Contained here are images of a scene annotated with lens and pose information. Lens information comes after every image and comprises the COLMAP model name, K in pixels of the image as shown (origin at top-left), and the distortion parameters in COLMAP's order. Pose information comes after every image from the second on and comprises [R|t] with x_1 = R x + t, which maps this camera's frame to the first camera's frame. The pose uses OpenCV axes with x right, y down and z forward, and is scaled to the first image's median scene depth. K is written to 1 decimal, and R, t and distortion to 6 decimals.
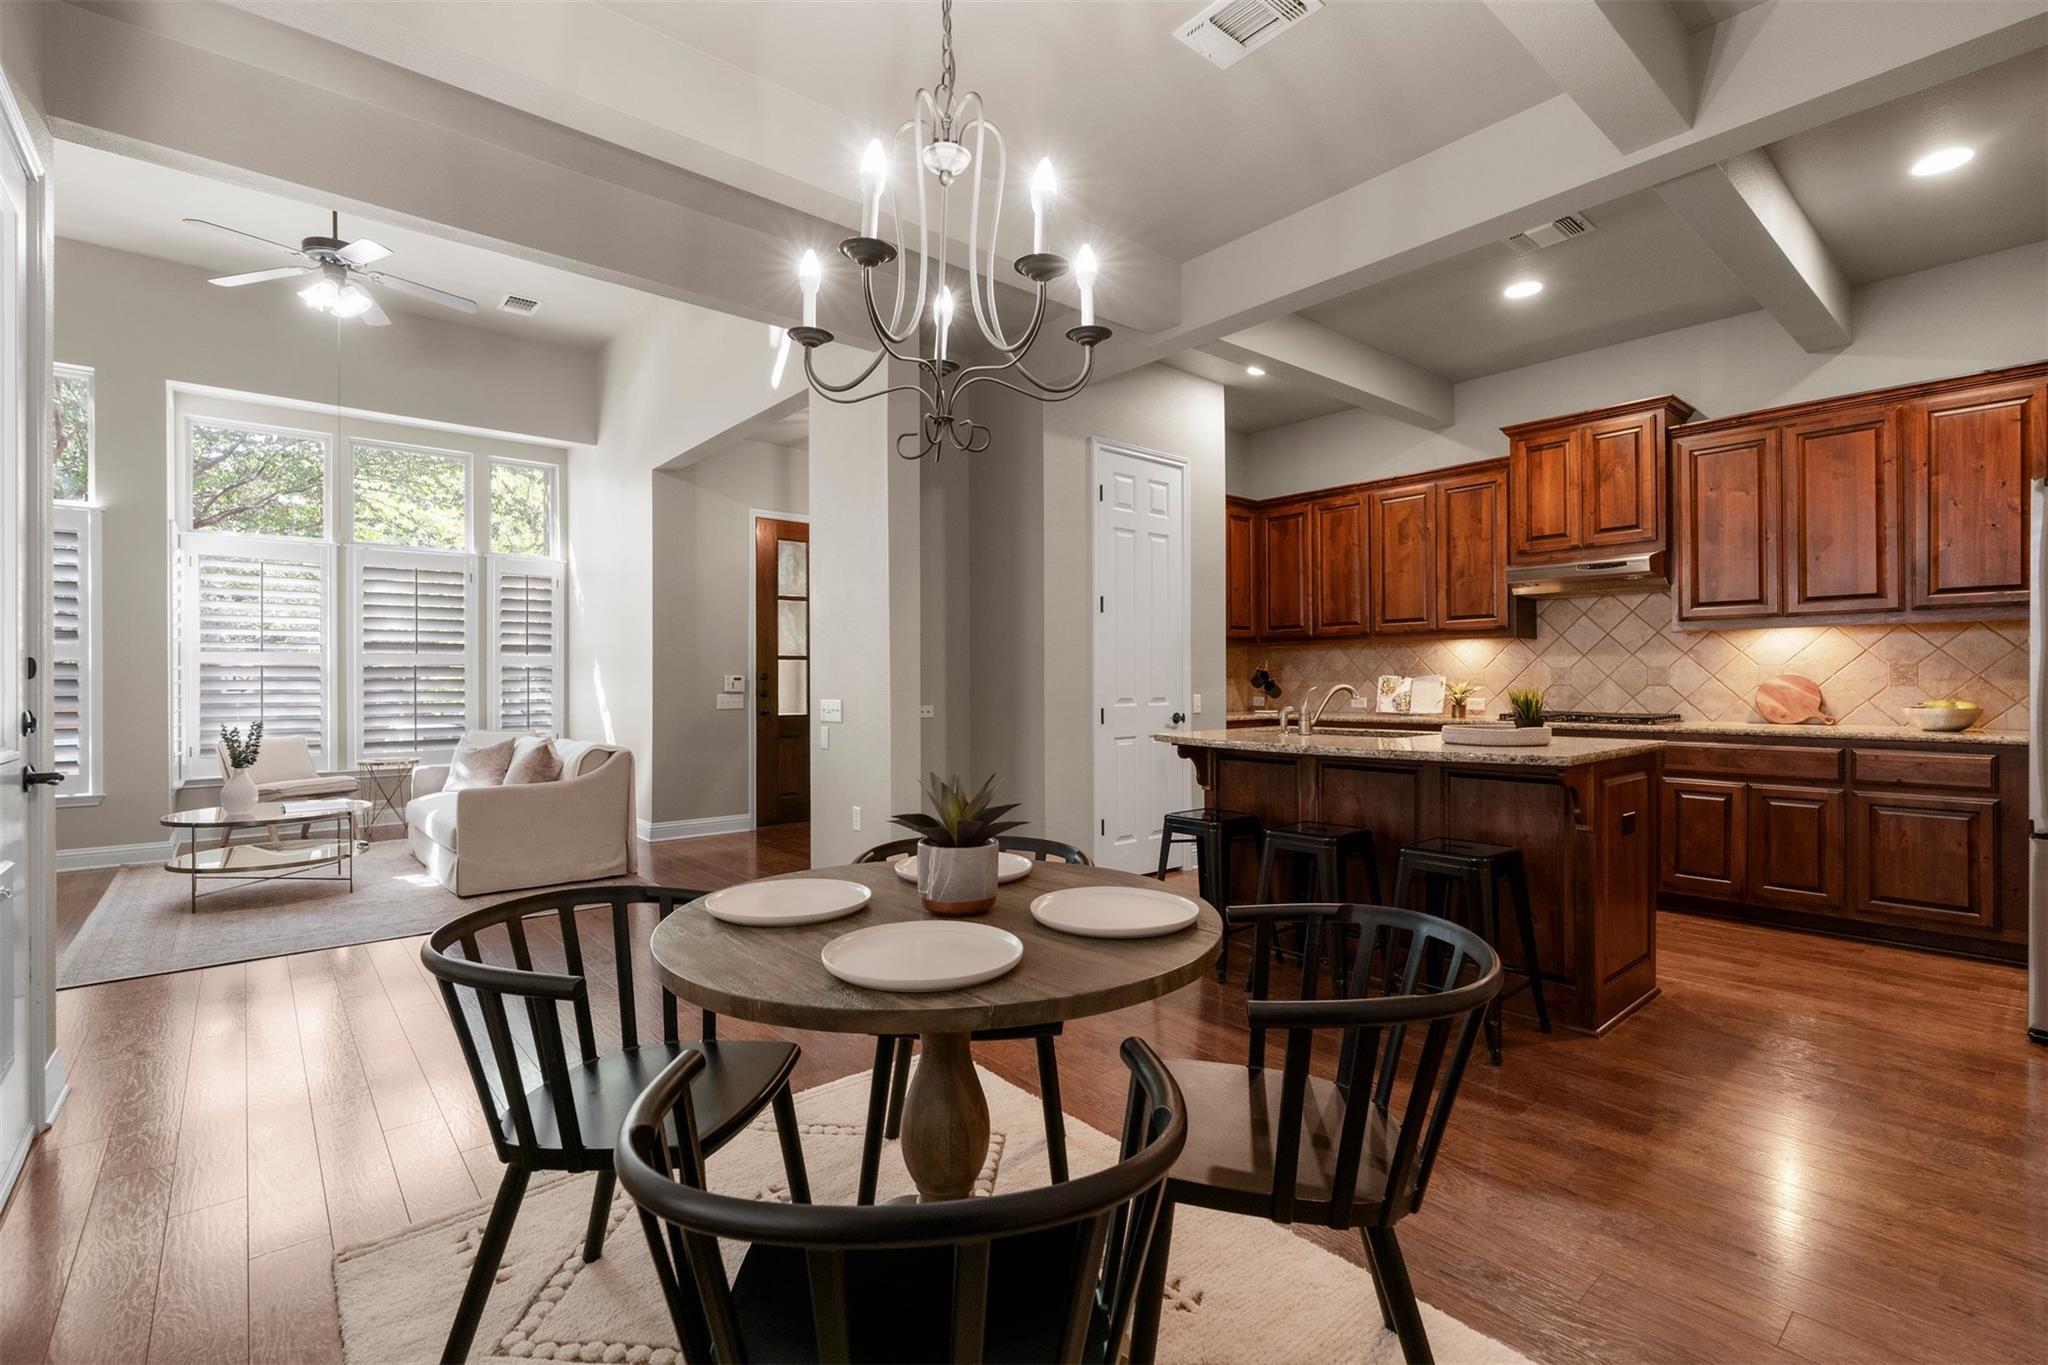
lens RADIAL K [[920.5, 0, 1019.3], [0, 920.5, 674.5], [0, 0, 1]] dist [-0.011307, 0.005124]
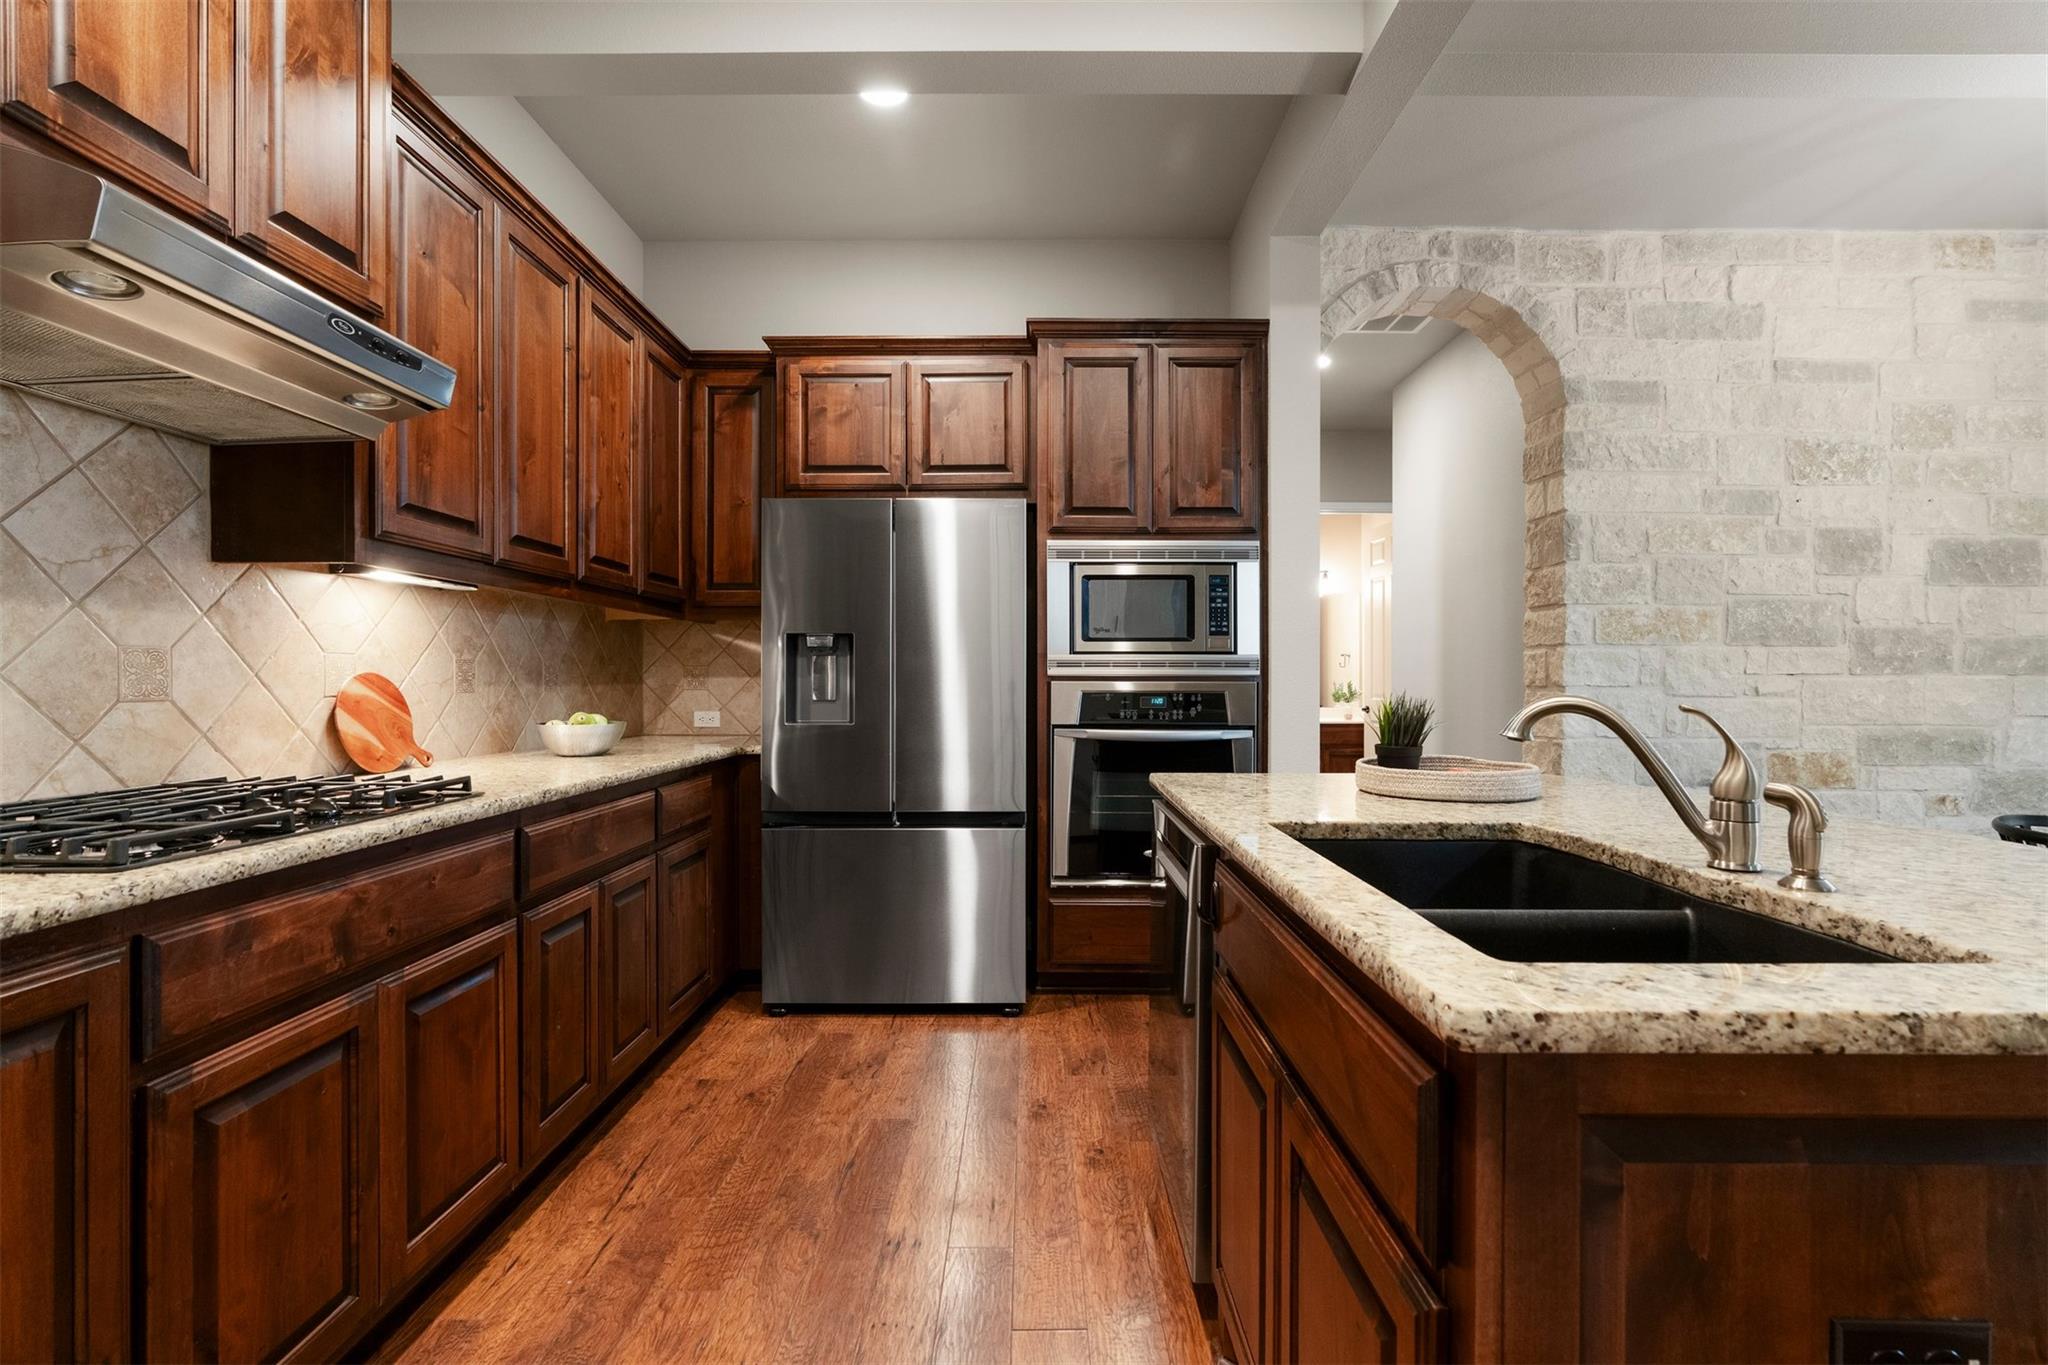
lens RADIAL K [[920.5, 0, 1032.5], [0, 920.5, 683.2], [0, 0, 1]] dist [-0.011307, 0.005124]
pose [[-0.763793, 0.002485, 0.645457, 0.247254], [-0.001163, 0.999986, -0.005227, 0.007343], [-0.645461, -0.004743, -0.763779, 1.154792]]
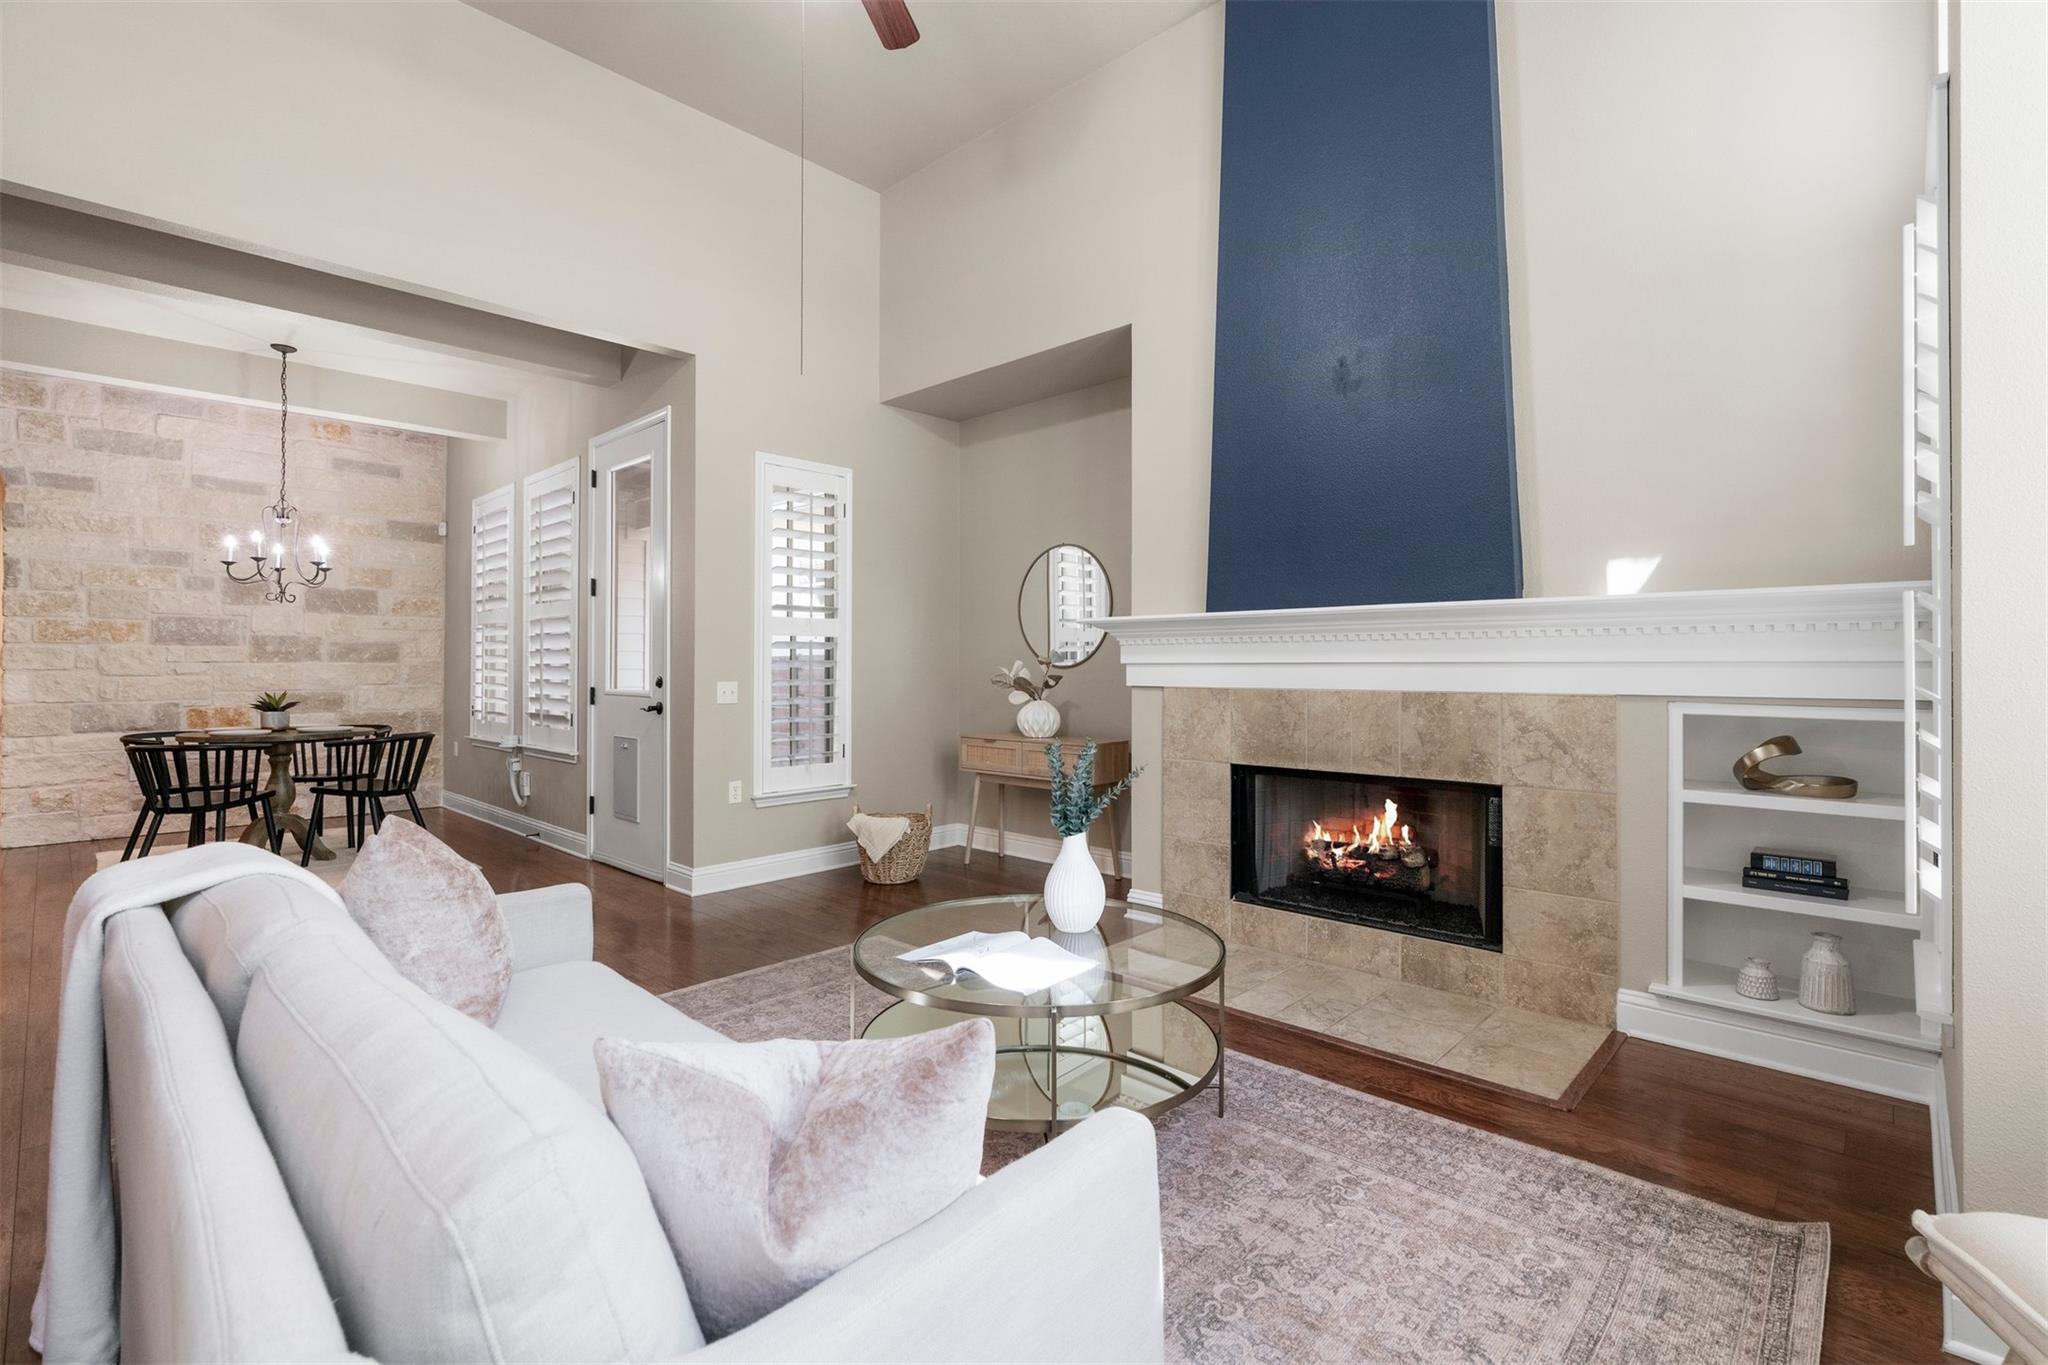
lens RADIAL K [[920.5, 0, 1011.0], [0, 920.5, 656.9], [0, 0, 1]] dist [-0.011307, 0.005124]
pose [[-0.994784, 0.004707, -0.101896, -0.844217], [0.006118, 0.999890, -0.013536, 0.013306], [0.101821, -0.014089, -0.994703, 1.605934]]
